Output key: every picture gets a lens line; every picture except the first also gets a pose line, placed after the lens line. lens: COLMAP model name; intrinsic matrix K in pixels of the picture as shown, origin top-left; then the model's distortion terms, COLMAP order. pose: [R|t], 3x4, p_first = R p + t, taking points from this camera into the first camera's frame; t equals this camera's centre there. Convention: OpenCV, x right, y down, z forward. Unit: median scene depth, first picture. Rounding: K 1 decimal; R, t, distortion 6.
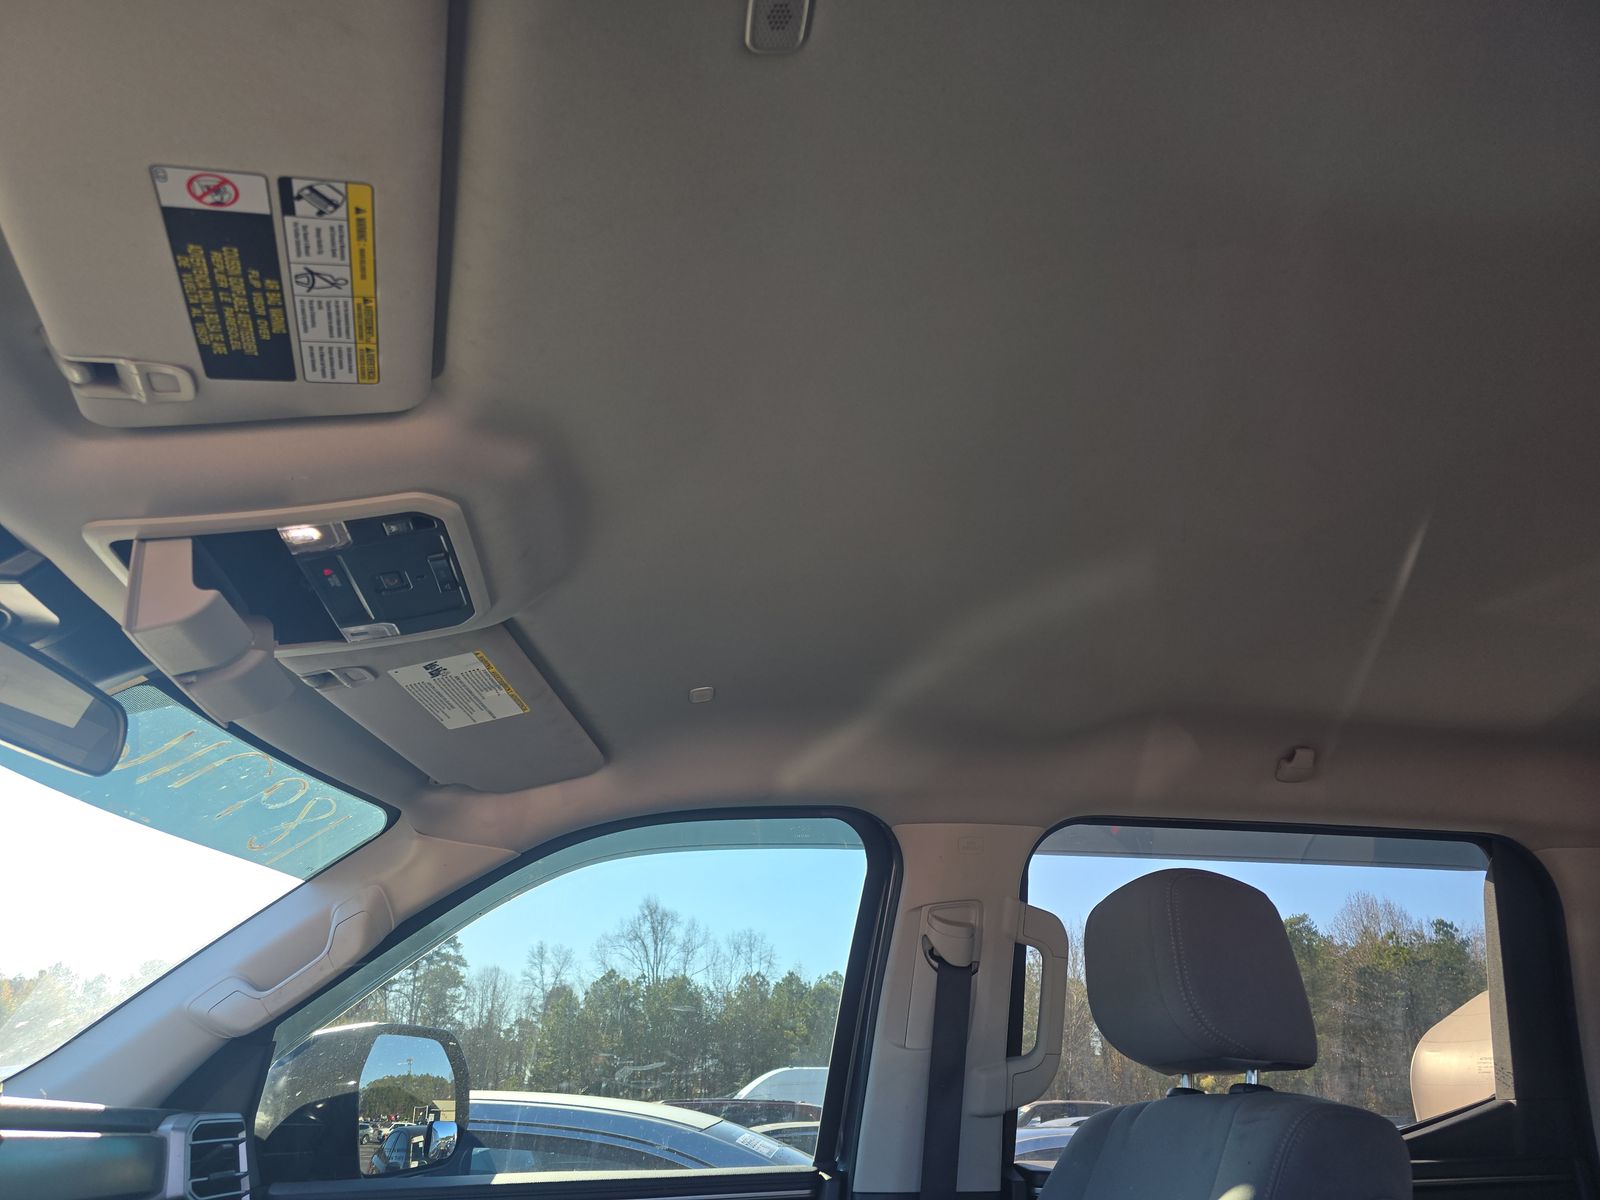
lens RADIAL K [[1095.2, 0, 800.6], [0, 1095.2, 607.1], [0, 0, 1]] dist [0.052908, -0.033946]
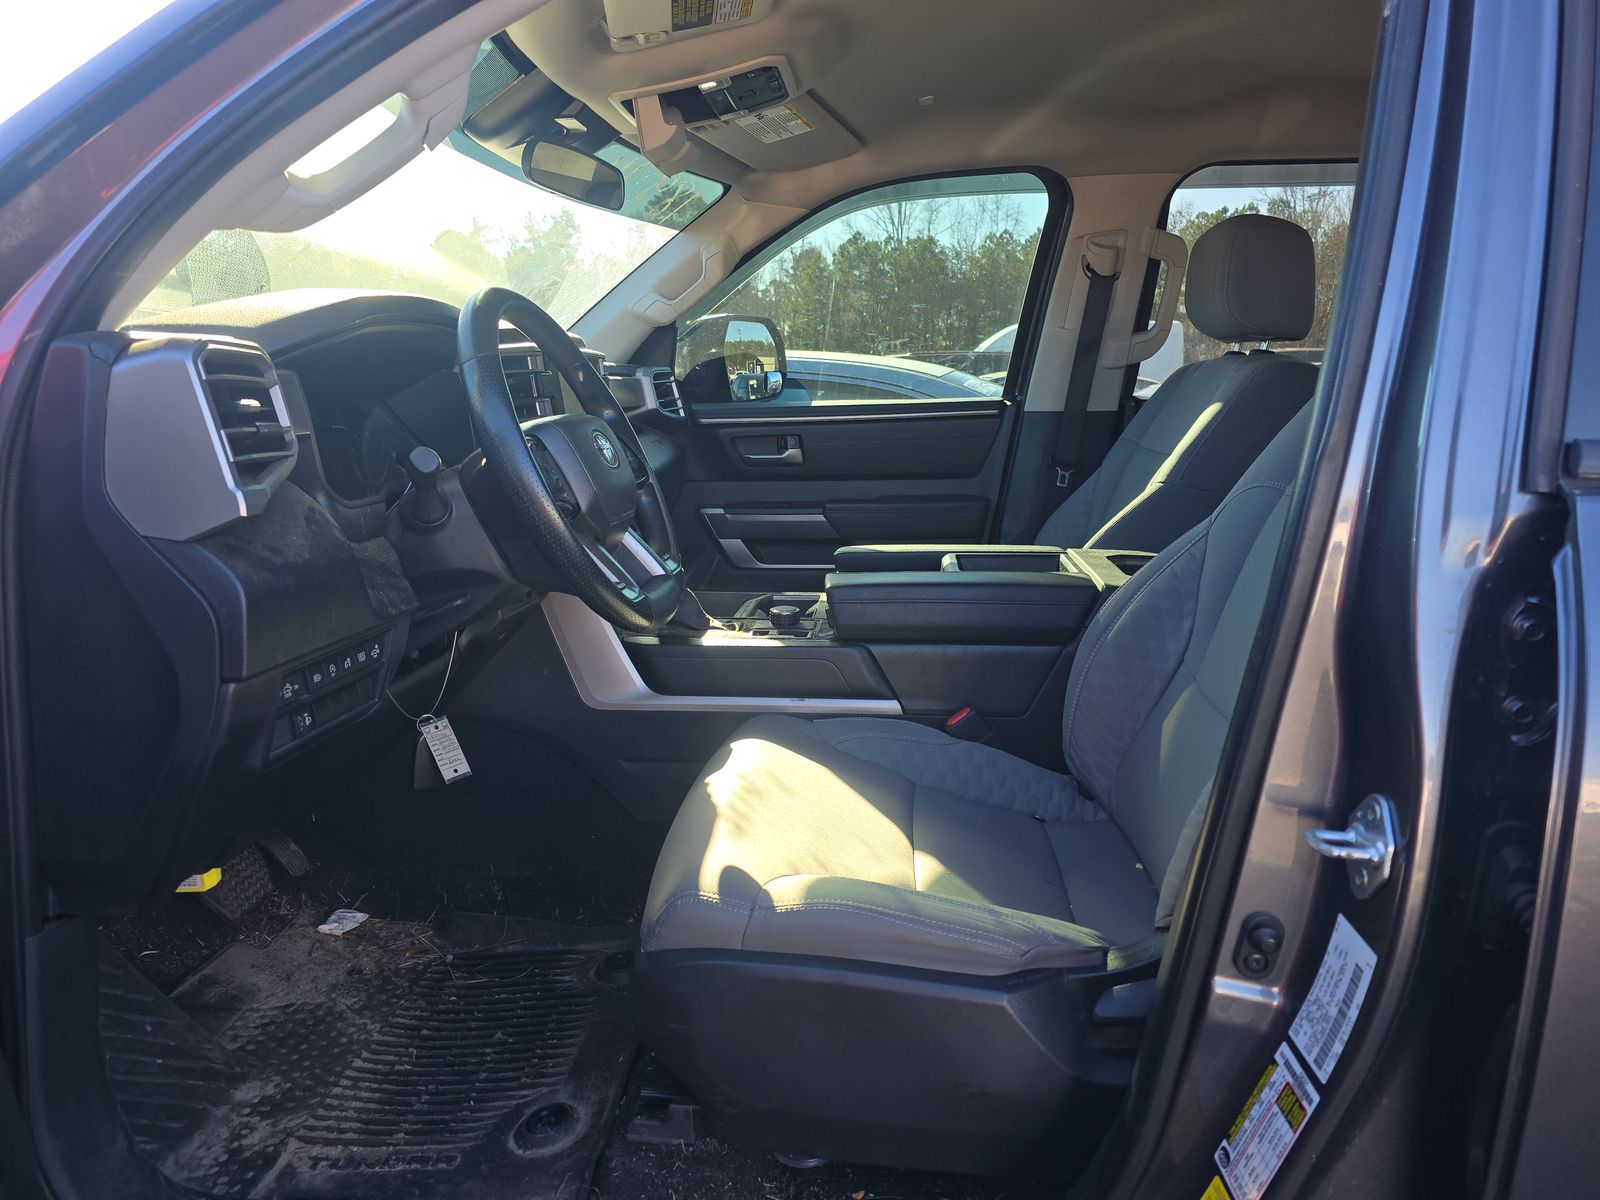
lens RADIAL K [[1095.2, 0, 800.6], [0, 1095.2, 607.1], [0, 0, 1]] dist [0.052908, -0.033946]
pose [[0.977731, 0.042510, -0.205510, 0.069155], [0.090151, 0.799232, 0.594223, -0.246805], [0.189511, -0.599517, 0.777602, -0.519832]]
